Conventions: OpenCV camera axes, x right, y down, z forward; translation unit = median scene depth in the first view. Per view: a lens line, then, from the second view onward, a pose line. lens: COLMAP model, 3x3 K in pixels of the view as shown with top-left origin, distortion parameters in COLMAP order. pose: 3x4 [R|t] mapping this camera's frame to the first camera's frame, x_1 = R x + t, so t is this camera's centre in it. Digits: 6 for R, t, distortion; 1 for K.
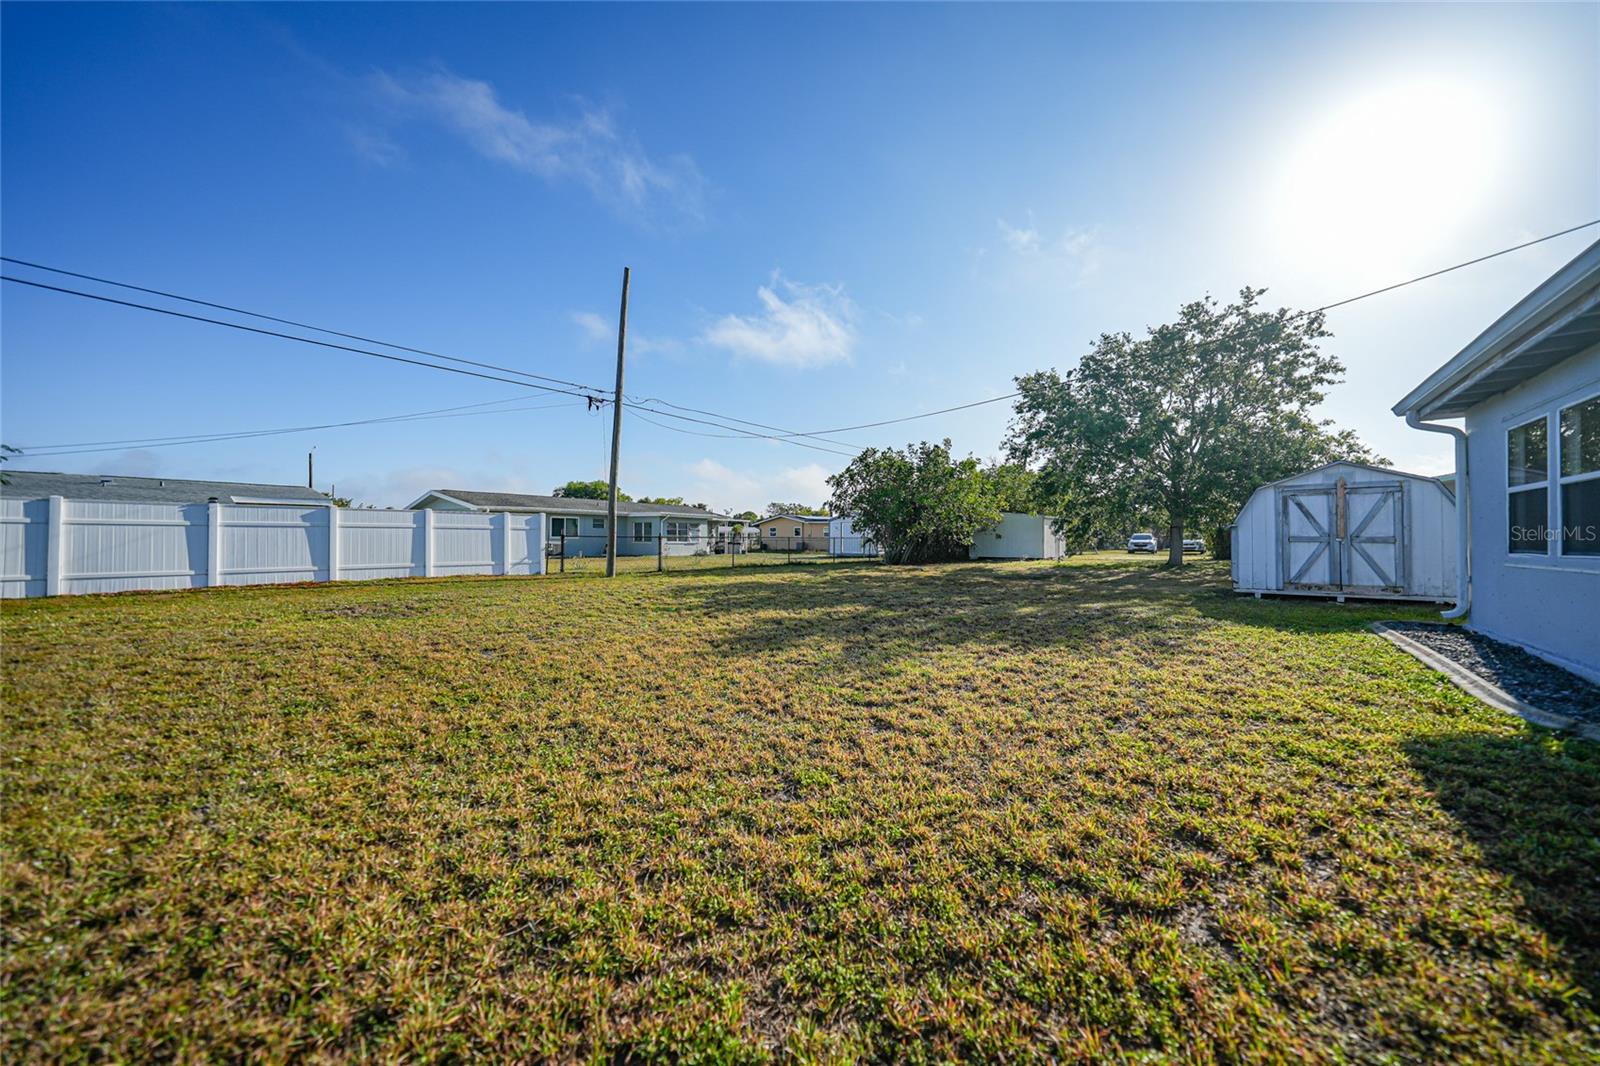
lens RADIAL K [[565.0, 0, 801.9], [0, 565.0, 537.6], [0, 0, 1]] dist [-0.002232, 0.000379]
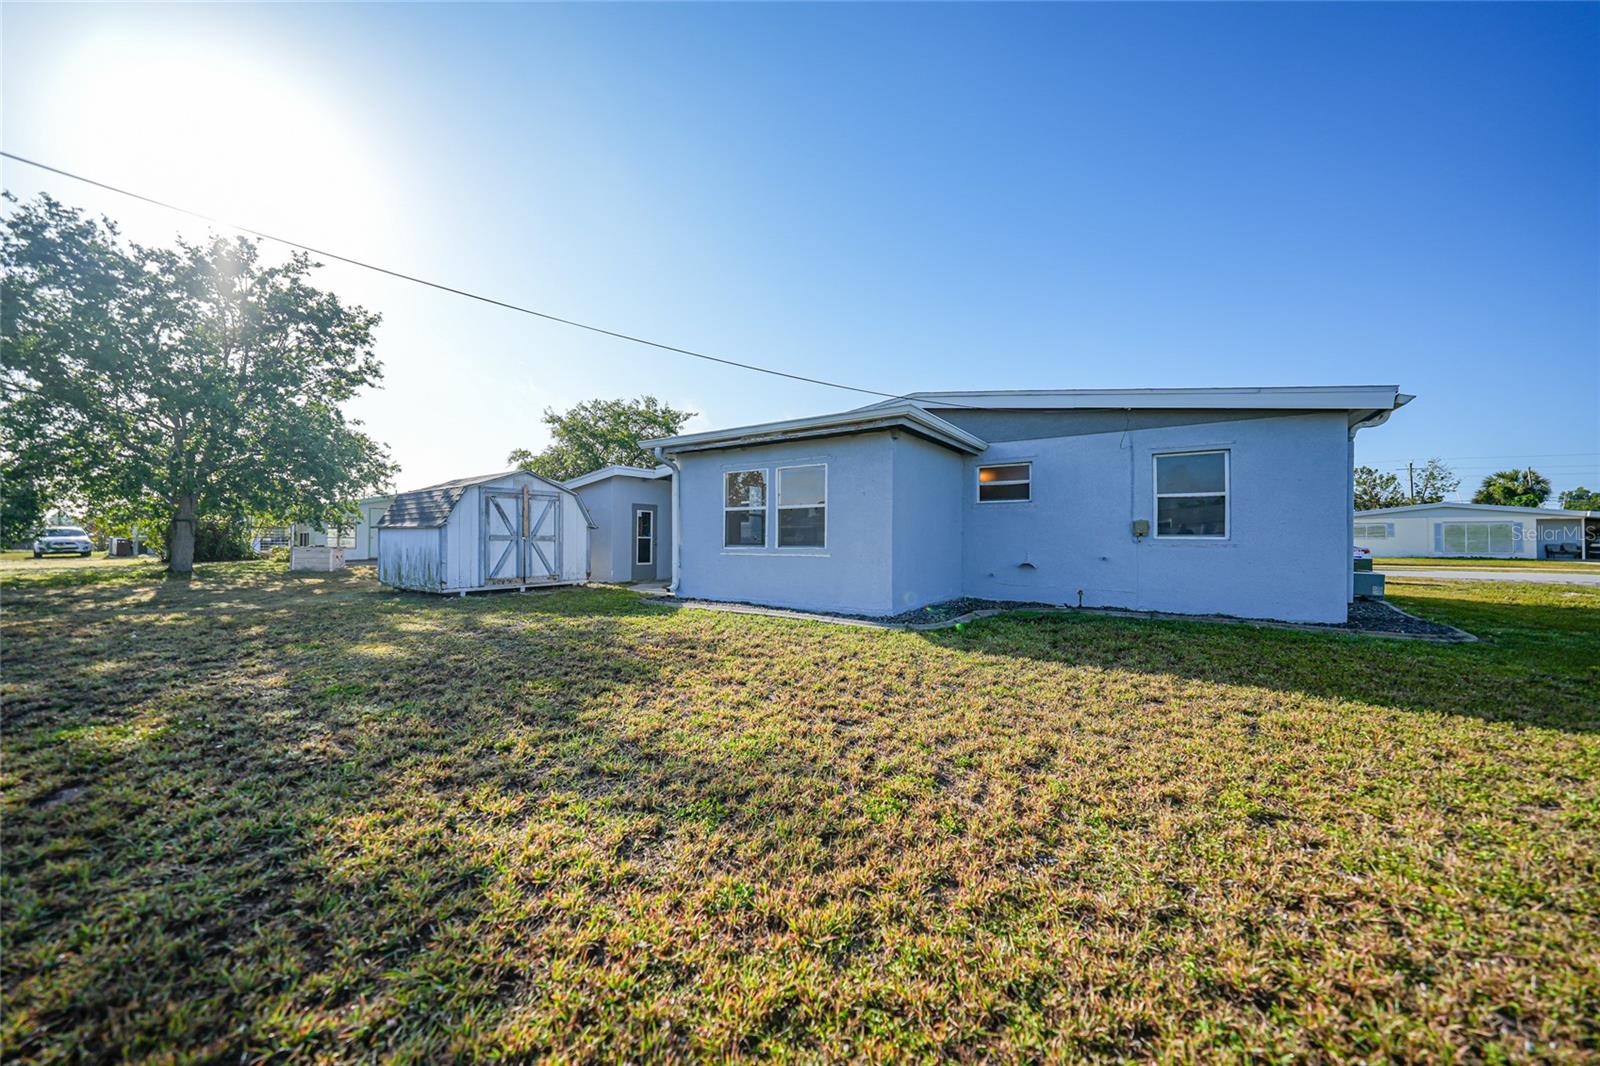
lens RADIAL K [[565.0, 0, 800.0], [0, 565.0, 533.1], [0, 0, 1]] dist [-0.002232, 0.000379]
pose [[-0.051248, 0.010069, 0.998635, -0.227762], [-0.006217, 0.999927, -0.010401, 0.001605], [-0.998667, -0.006741, -0.051181, 0.476045]]
